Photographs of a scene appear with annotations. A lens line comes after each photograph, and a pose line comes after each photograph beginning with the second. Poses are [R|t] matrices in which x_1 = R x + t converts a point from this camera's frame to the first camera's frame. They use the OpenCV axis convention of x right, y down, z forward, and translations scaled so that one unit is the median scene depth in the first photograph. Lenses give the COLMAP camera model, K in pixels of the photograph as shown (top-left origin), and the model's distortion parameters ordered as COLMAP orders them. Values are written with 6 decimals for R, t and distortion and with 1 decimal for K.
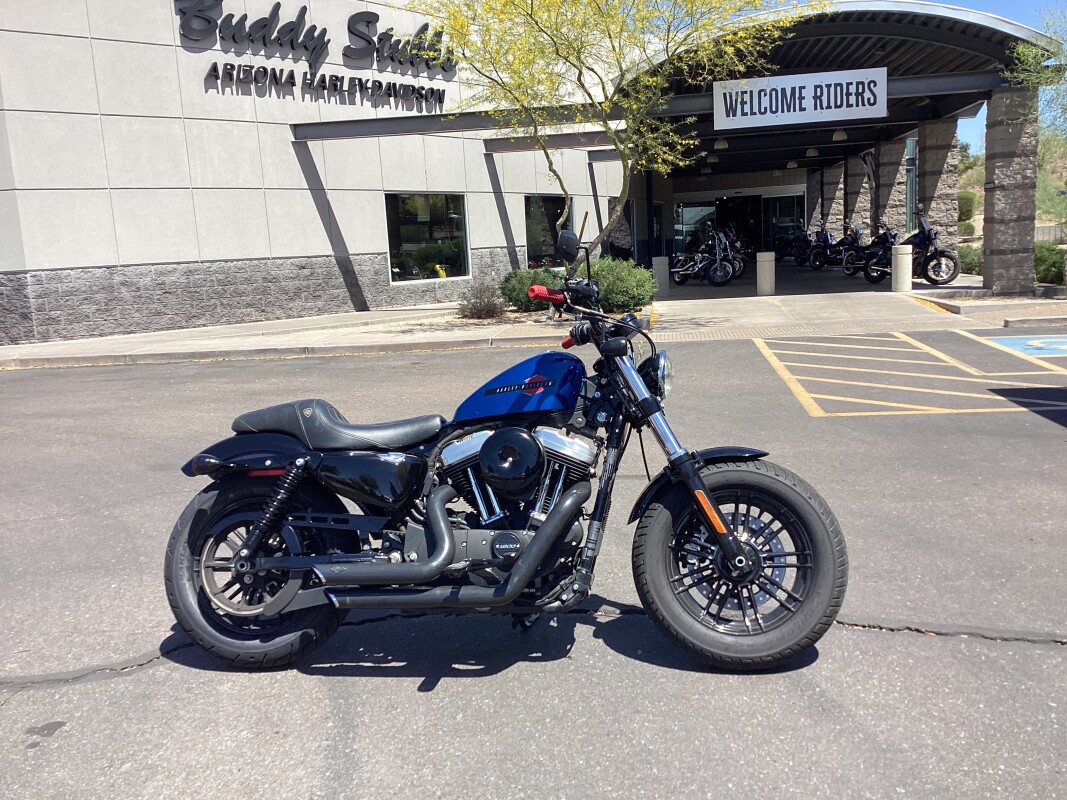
lens RADIAL K [[961.5, 0, 534.6], [0, 961.5, 400.6], [0, 0, 1]] dist [0.039258, -0.042679]
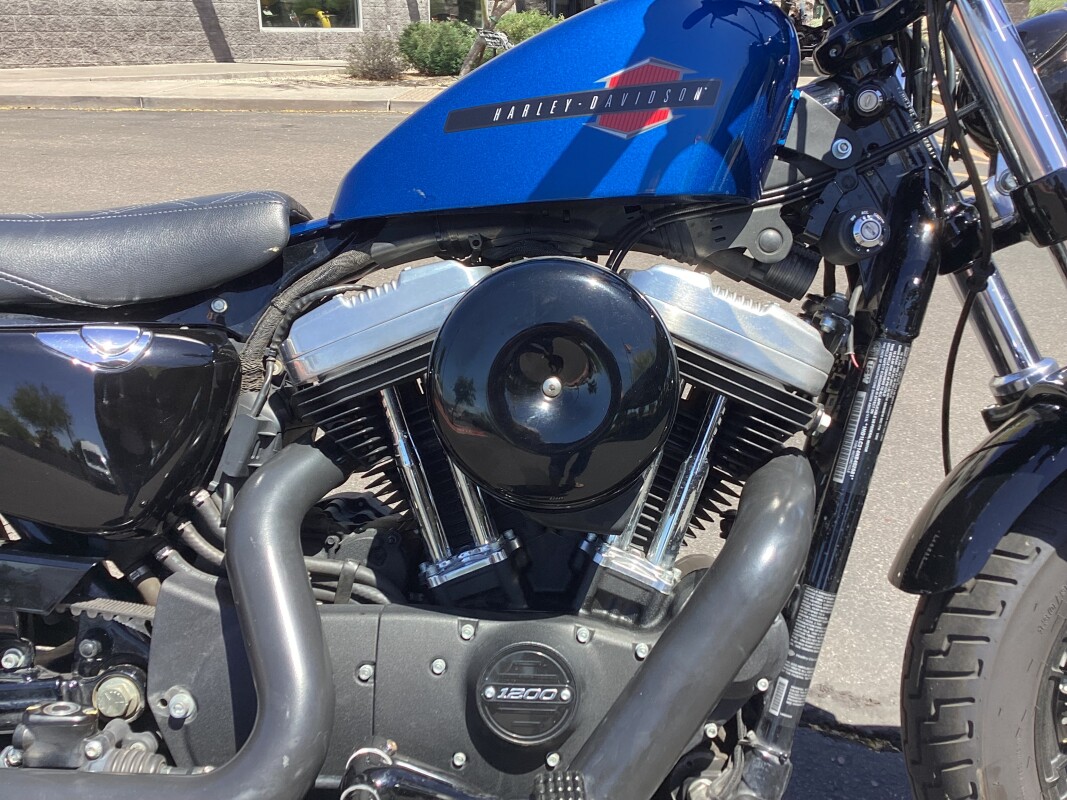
lens RADIAL K [[961.5, 0, 530.0], [0, 961.5, 403.5], [0, 0, 1]] dist [0.039258, -0.042679]
pose [[0.993072, 0.026801, 0.114413, -0.057309], [-0.050689, 0.976102, 0.211319, 0.011535], [-0.106015, -0.215654, 0.970698, 0.702472]]
